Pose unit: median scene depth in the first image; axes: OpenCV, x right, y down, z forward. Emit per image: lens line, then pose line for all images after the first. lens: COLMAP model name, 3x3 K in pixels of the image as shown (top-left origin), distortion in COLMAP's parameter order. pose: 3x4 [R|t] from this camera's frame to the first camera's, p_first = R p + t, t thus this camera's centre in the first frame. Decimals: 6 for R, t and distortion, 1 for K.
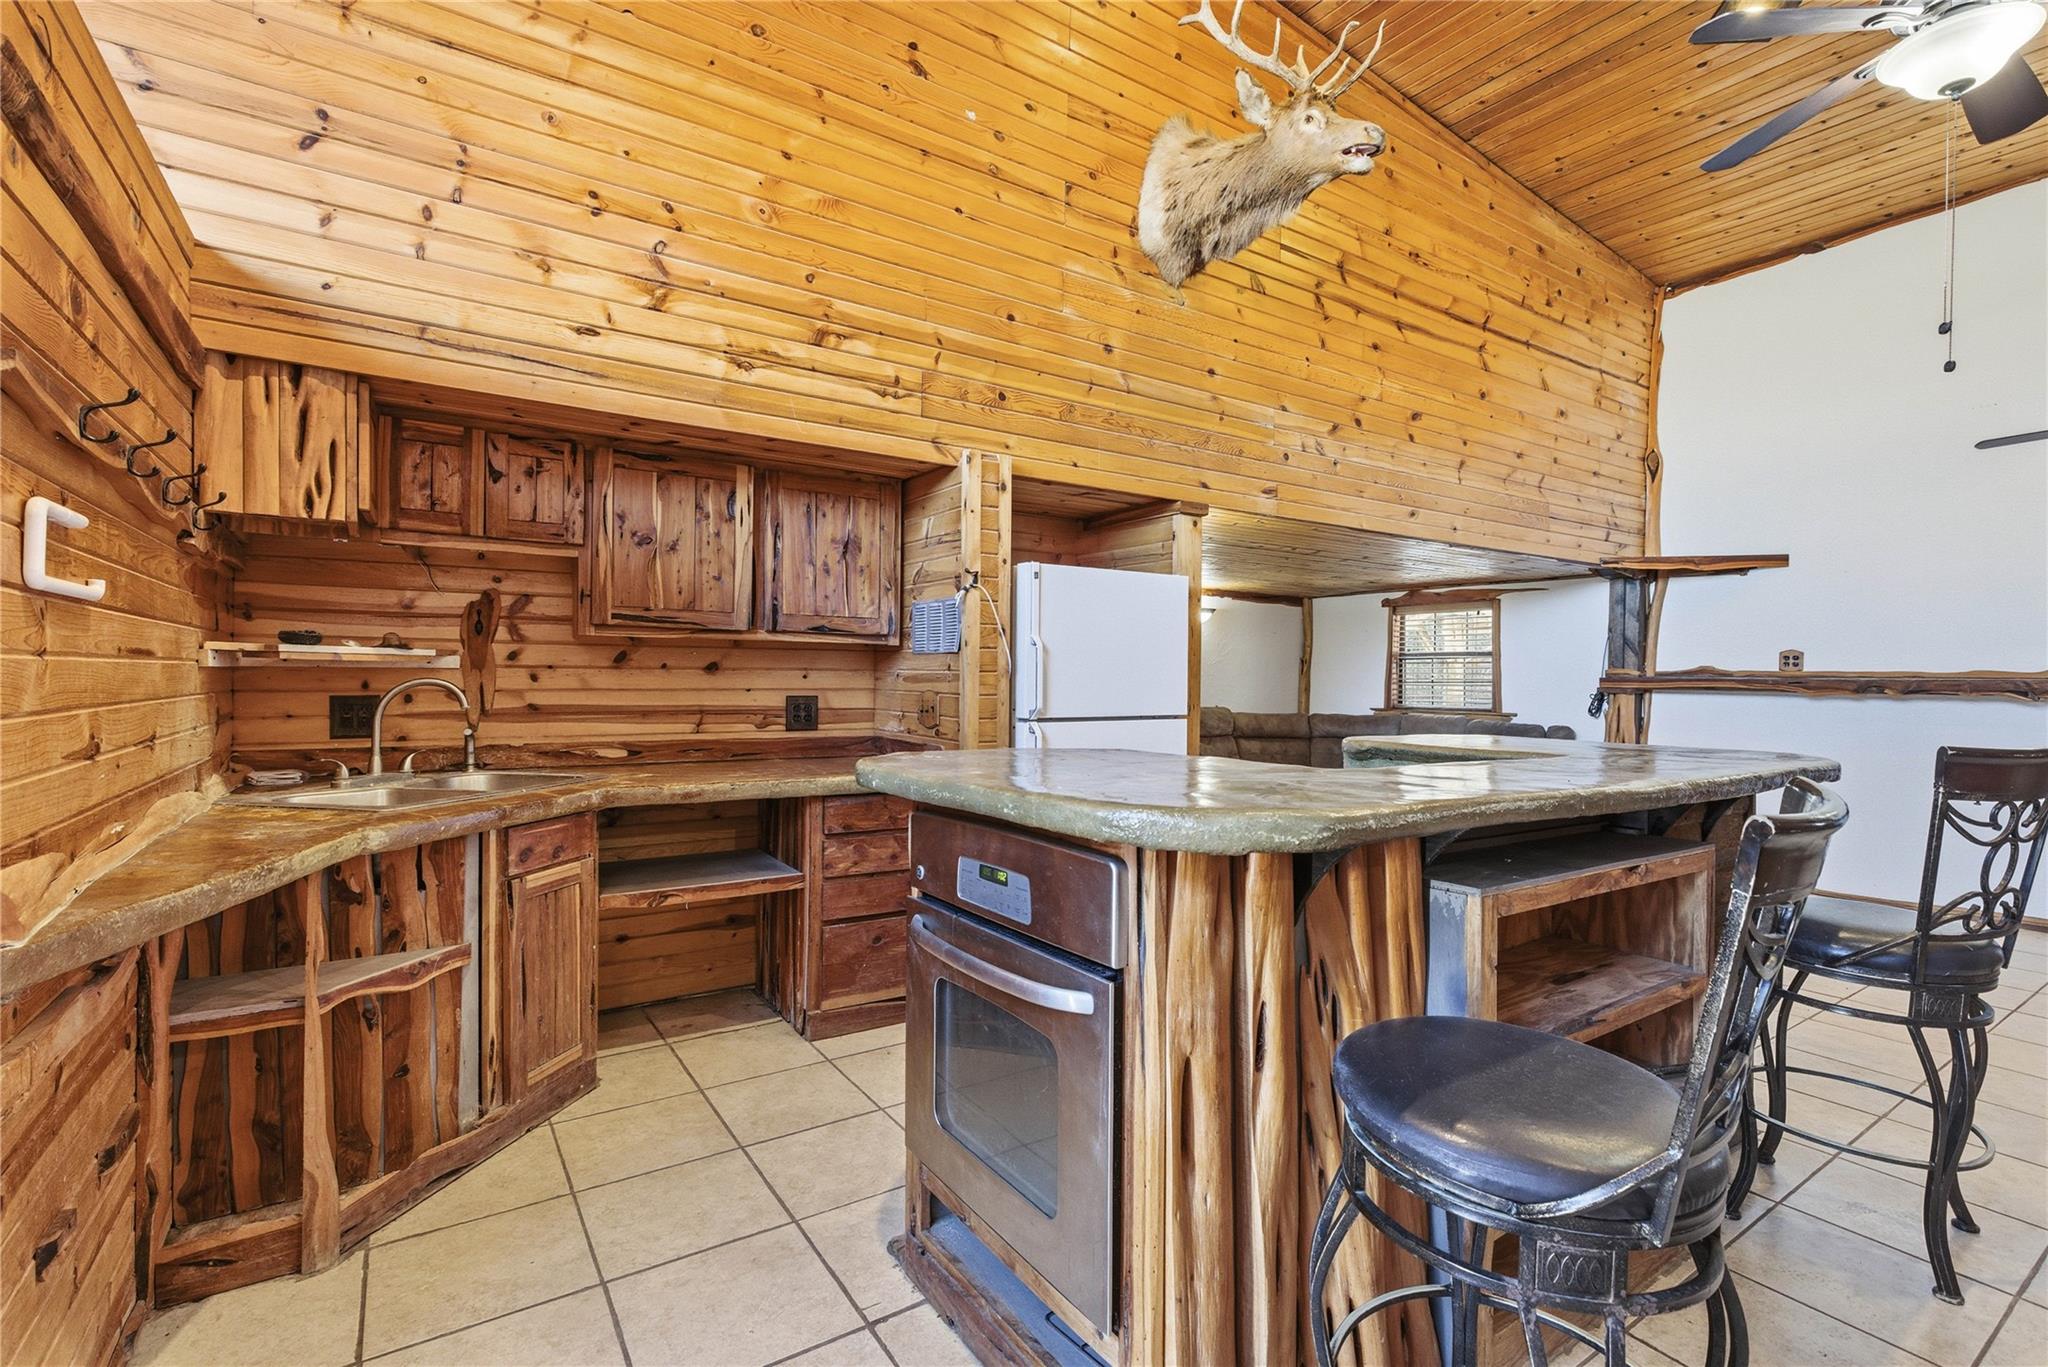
lens RADIAL K [[935.9, 0, 1020.4], [0, 935.9, 683.9], [0, 0, 1]] dist [-0.002485, 0.000271]
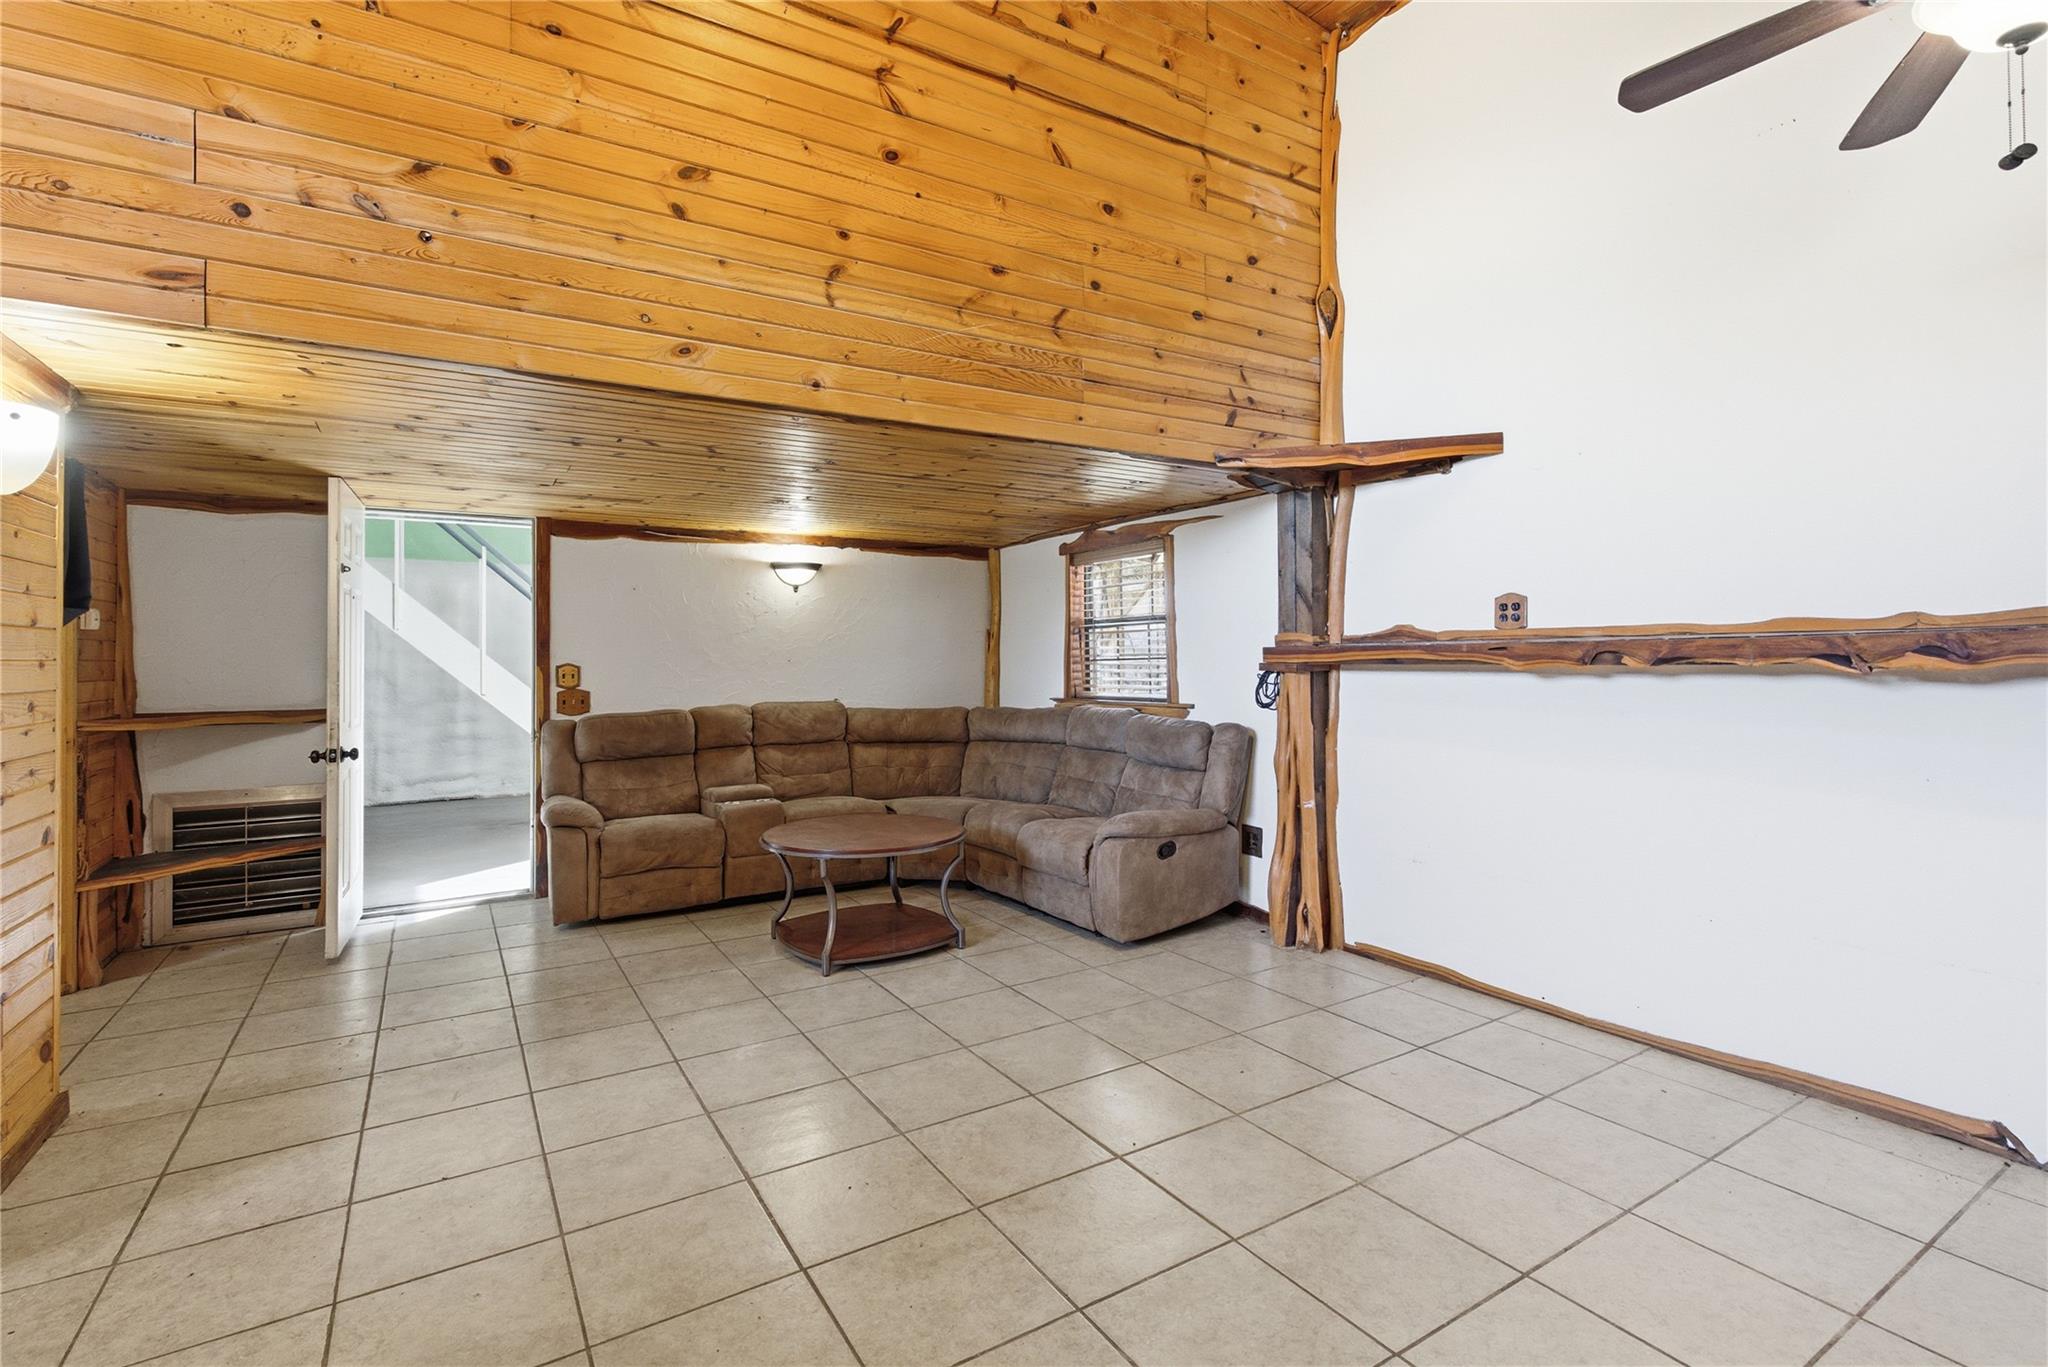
lens RADIAL K [[935.9, 0, 1049.2], [0, 935.9, 648.7], [0, 0, 1]] dist [-0.002485, 0.000271]
pose [[0.999254, -0.020007, -0.033026, 0.505341], [0.019231, 0.999535, -0.023663, 0.006167], [0.033484, 0.023011, 0.999174, 0.368364]]
